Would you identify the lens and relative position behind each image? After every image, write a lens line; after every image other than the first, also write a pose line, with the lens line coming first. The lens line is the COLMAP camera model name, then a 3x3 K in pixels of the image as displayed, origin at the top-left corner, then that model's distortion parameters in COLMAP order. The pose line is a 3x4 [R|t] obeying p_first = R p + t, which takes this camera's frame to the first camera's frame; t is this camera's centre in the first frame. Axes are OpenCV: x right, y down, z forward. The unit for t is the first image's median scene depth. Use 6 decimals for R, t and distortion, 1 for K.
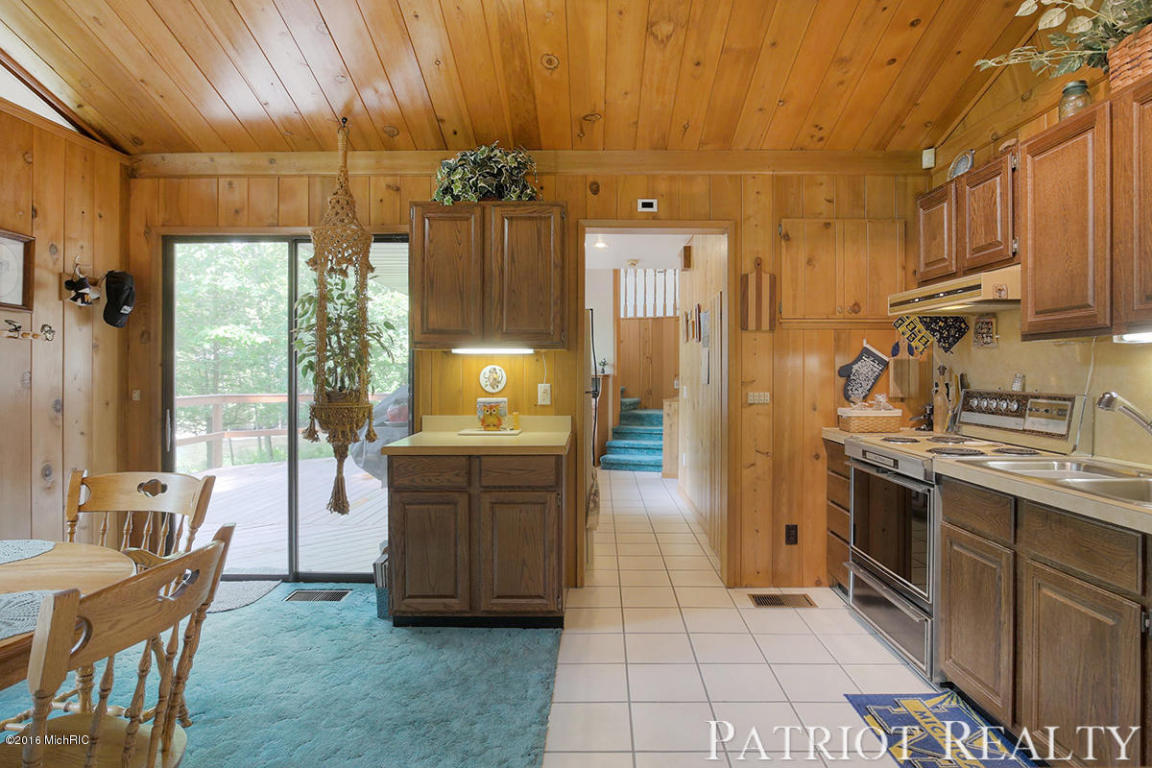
lens RADIAL K [[624.3, 0, 622.9], [0, 624.3, 374.3], [0, 0, 1]] dist [-0.026564, 0.003899]
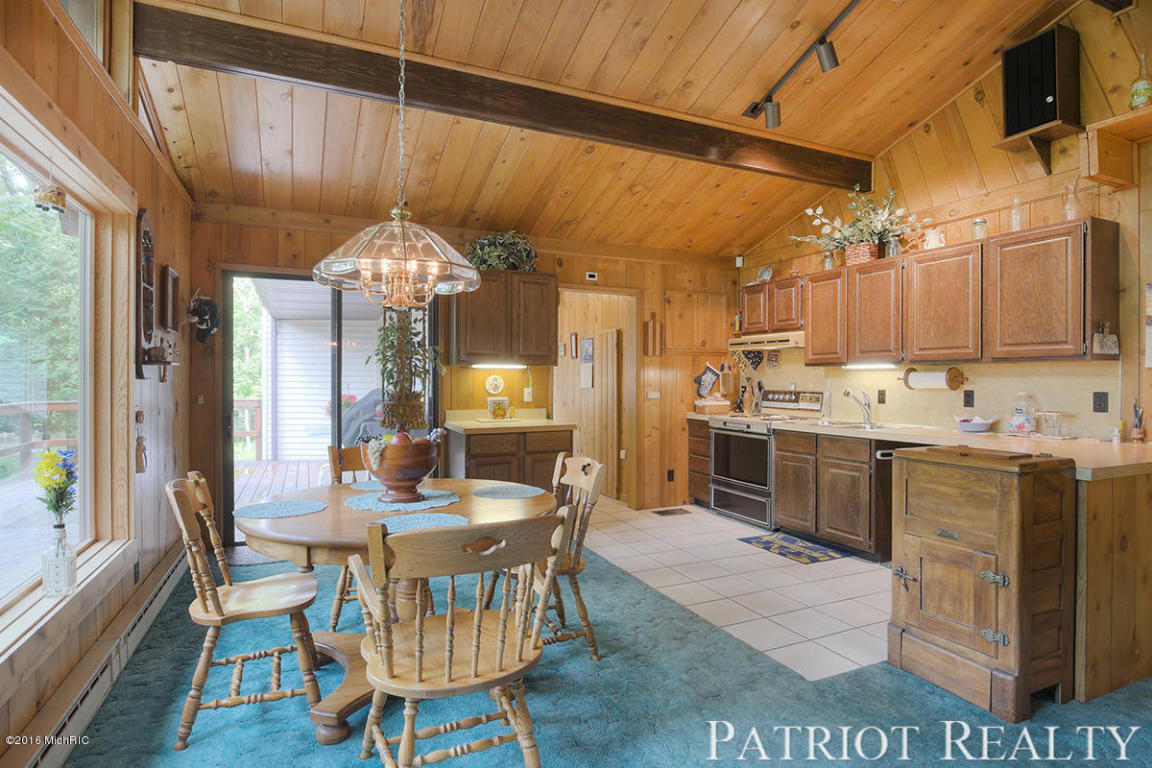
lens RADIAL K [[596.5, 0, 583.4], [0, 596.5, 382.2], [0, 0, 1]] dist [-0.023489, 0.003322]
pose [[0.920570, -0.001986, 0.390574, -0.591939], [0.000422, 0.999992, 0.004090, -0.005417], [-0.390578, -0.003600, 0.920563, -0.411804]]
